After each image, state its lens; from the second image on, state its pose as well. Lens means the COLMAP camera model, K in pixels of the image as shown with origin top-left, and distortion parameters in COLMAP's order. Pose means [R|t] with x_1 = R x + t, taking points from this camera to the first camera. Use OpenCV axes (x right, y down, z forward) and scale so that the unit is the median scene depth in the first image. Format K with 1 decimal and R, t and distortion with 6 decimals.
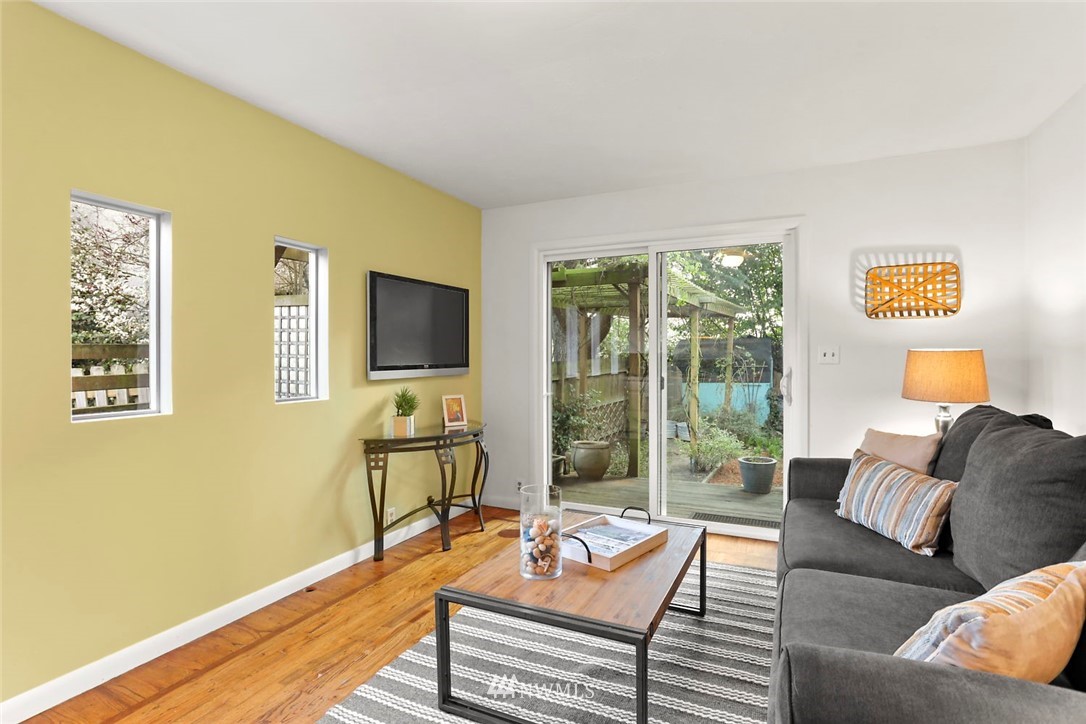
lens RADIAL K [[538.9, 0, 541.9], [0, 538.9, 359.3], [0, 0, 1]] dist [-0.063795, 0.042304]
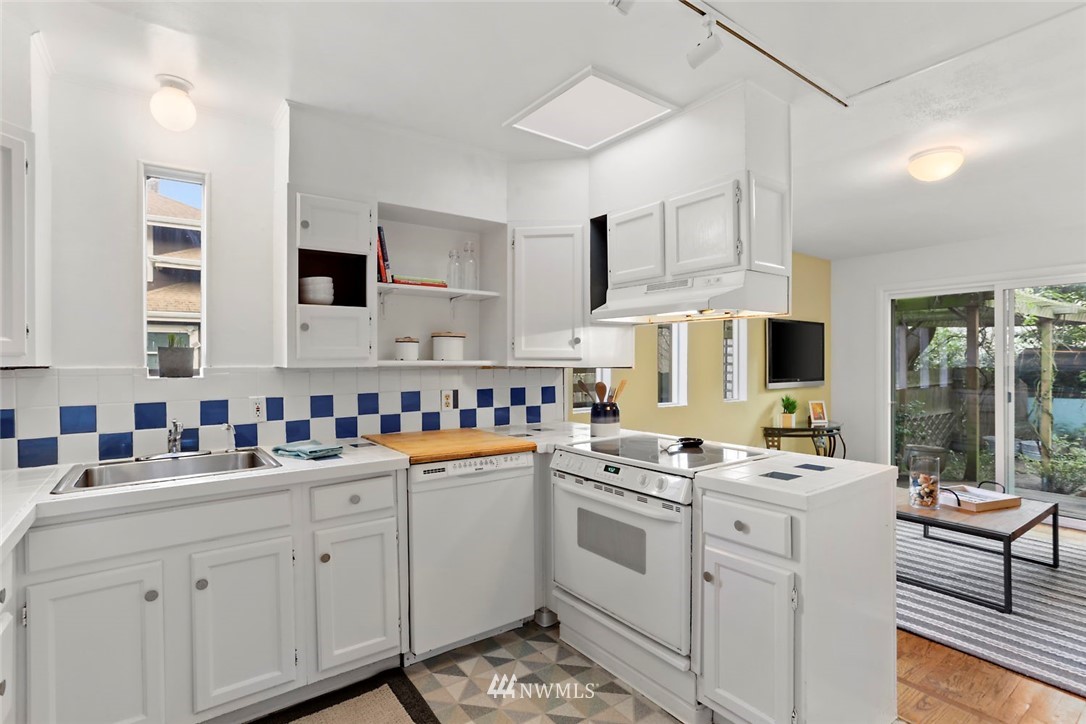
lens RADIAL K [[527.3, 0, 538.6], [0, 527.3, 357.4], [0, 0, 1]] dist [-0.057154, 0.032140]
pose [[0.875978, 0.000835, -0.482351, -0.180885], [-0.007270, 0.999908, -0.011471, -0.030792], [0.482297, 0.013555, 0.875903, -0.653020]]
